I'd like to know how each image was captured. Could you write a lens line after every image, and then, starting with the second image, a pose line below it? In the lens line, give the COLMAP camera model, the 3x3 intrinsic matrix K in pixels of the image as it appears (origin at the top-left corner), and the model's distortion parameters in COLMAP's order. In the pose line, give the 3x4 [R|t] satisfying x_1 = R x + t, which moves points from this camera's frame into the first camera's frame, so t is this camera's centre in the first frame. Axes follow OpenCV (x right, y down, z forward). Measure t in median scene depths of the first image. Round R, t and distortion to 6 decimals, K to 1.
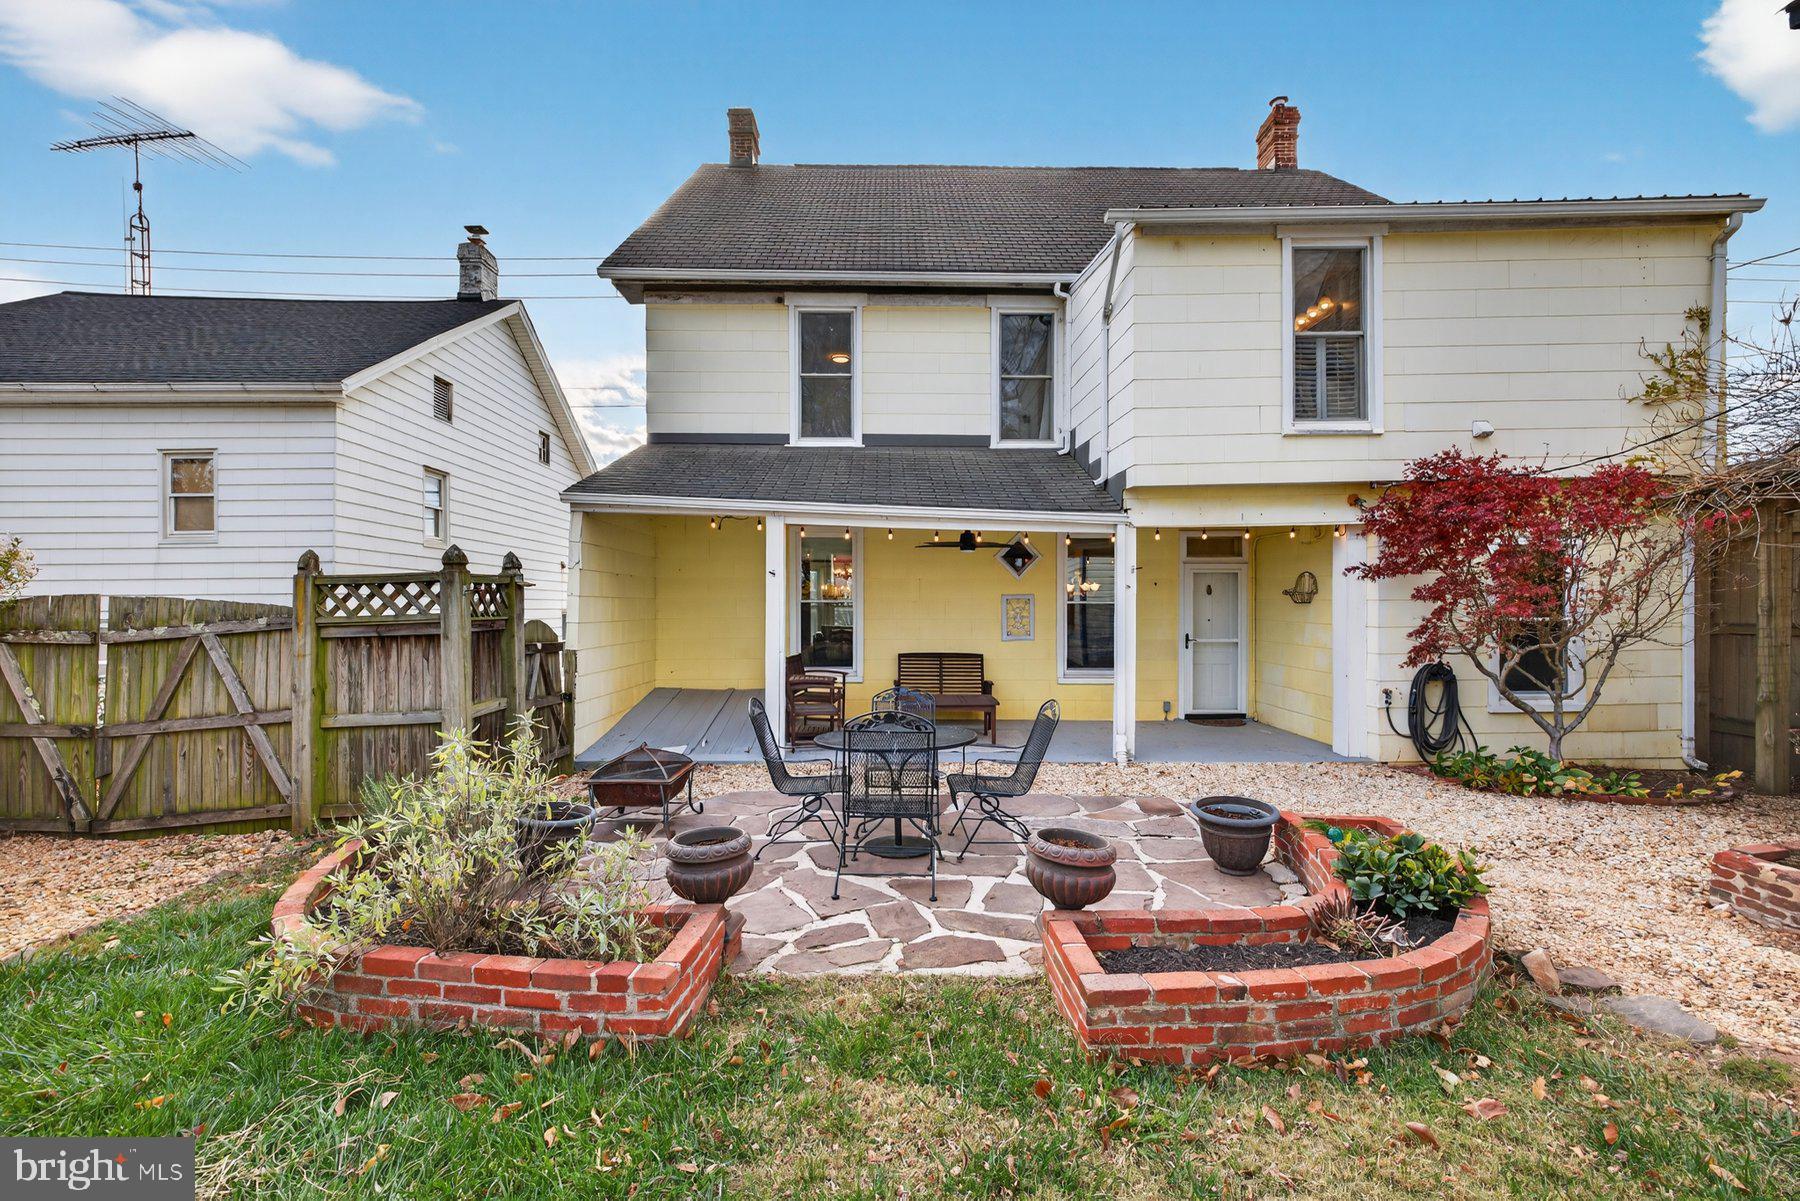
lens RADIAL K [[759.9, 0, 894.3], [0, 759.9, 609.5], [0, 0, 1]] dist [0.007155, -0.000769]
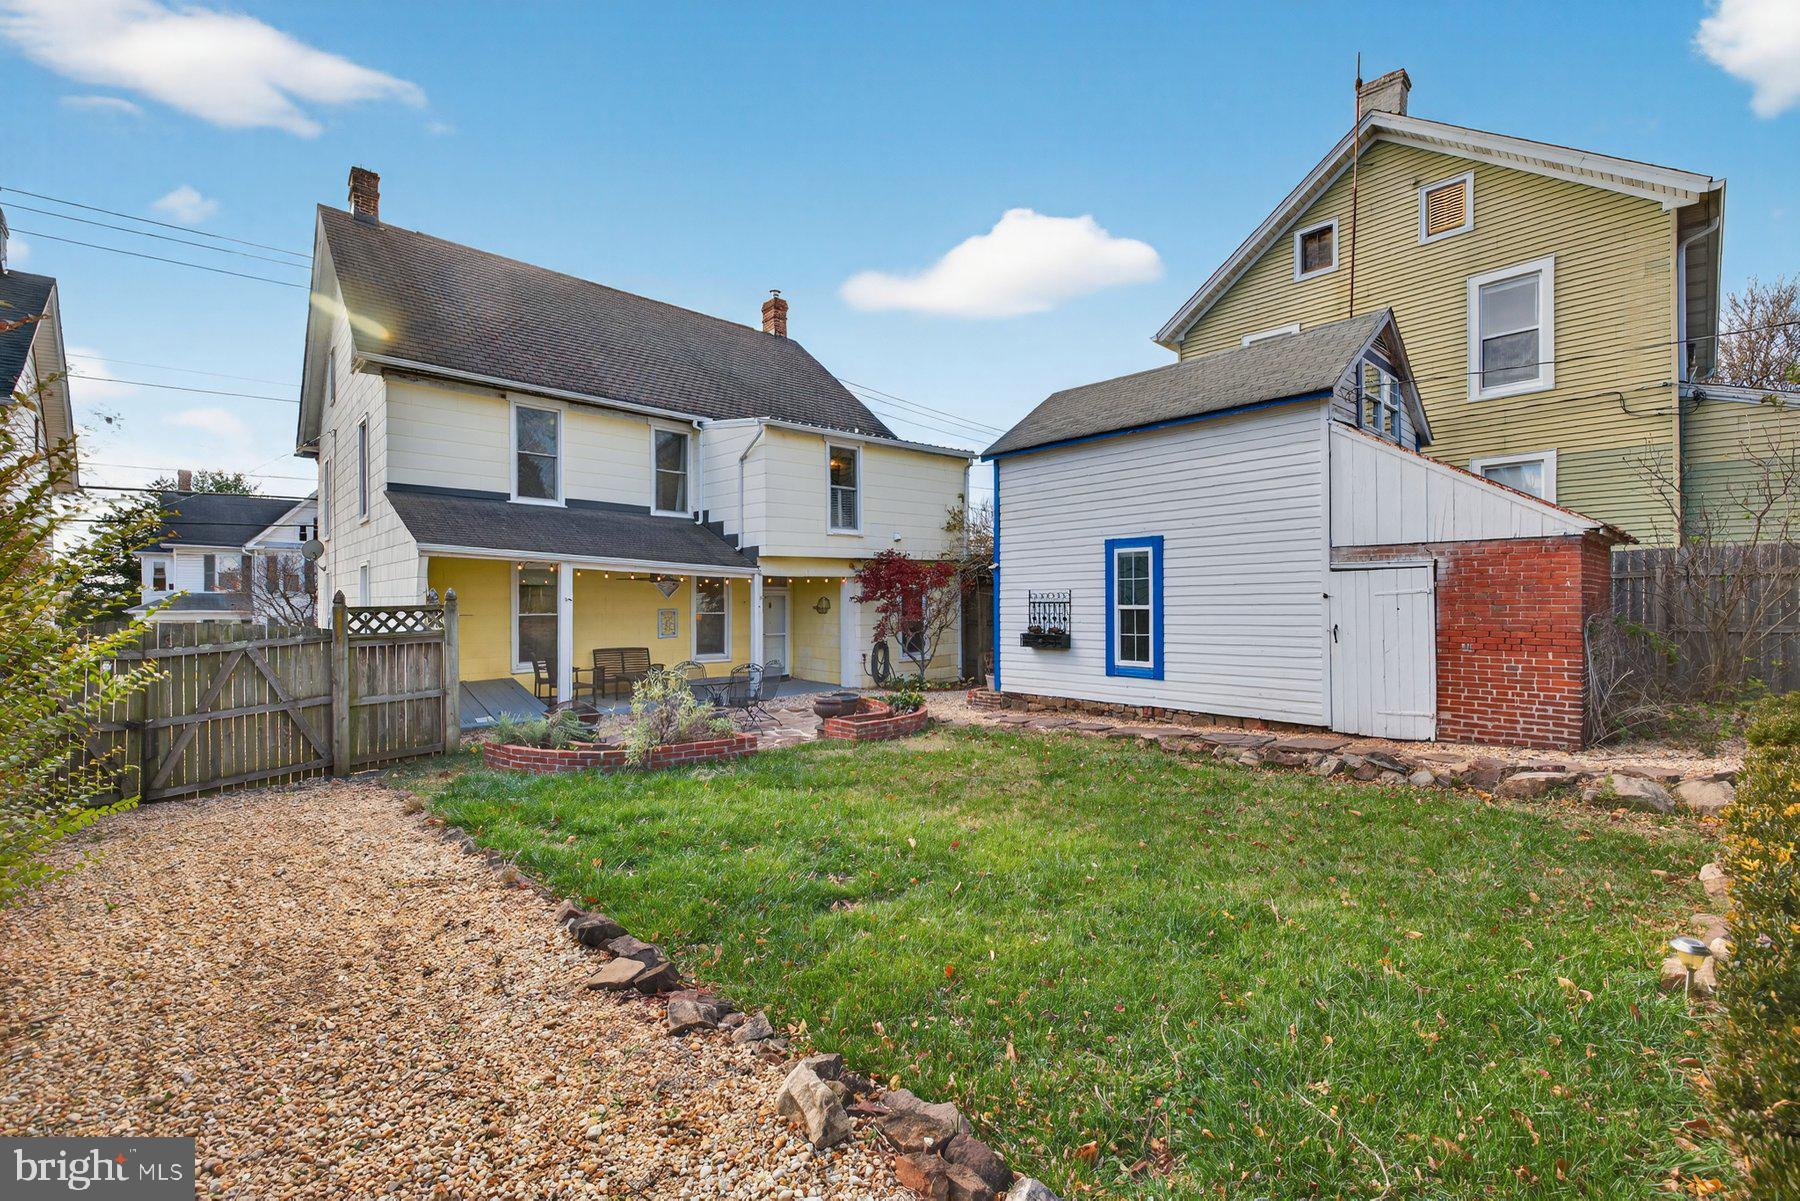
lens RADIAL K [[759.9, 0, 900.6], [0, 759.9, 603.6], [0, 0, 1]] dist [0.007155, -0.000769]
pose [[0.739586, -0.002592, 0.673057, -0.722900], [0.006980, 0.999968, -0.003819, -0.028262], [-0.673025, 0.007522, 0.739581, -0.659120]]
